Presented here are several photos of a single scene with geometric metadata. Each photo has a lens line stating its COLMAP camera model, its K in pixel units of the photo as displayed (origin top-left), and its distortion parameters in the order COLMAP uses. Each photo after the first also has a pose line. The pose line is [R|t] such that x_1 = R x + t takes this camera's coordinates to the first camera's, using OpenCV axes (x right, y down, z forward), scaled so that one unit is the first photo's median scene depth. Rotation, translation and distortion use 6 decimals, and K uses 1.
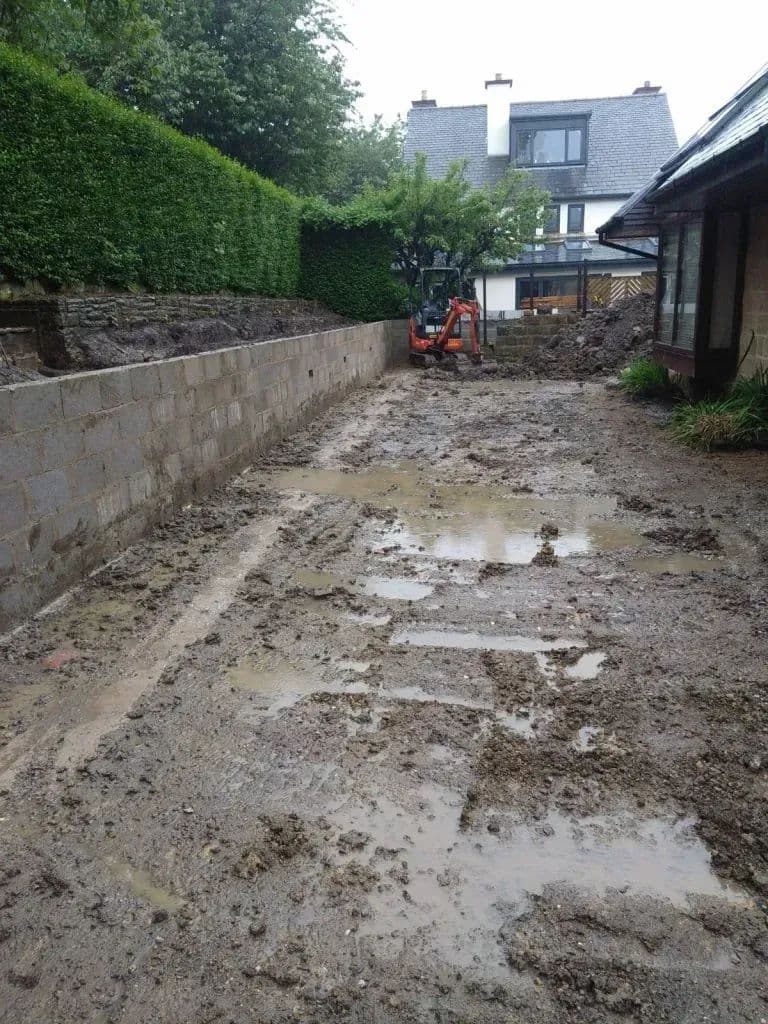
lens RADIAL K [[787.9, 0, 384.7], [0, 787.9, 539.6], [0, 0, 1]] dist [0.056441, -0.079690]
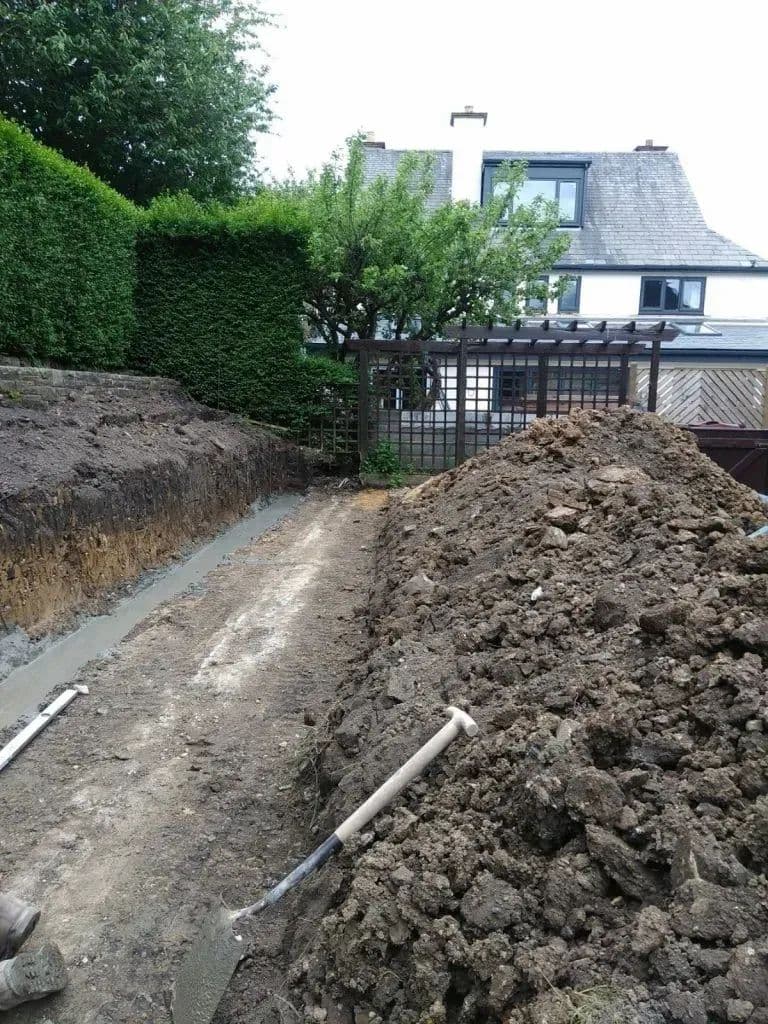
lens RADIAL K [[787.9, 0, 384.7], [0, 787.9, 539.6], [0, 0, 1]] dist [0.056441, -0.079690]
pose [[0.995938, 0.041403, 0.079960, 0.019650], [-0.032421, 0.993344, -0.110531, -0.089370], [-0.084004, 0.107490, 0.990651, 0.305174]]
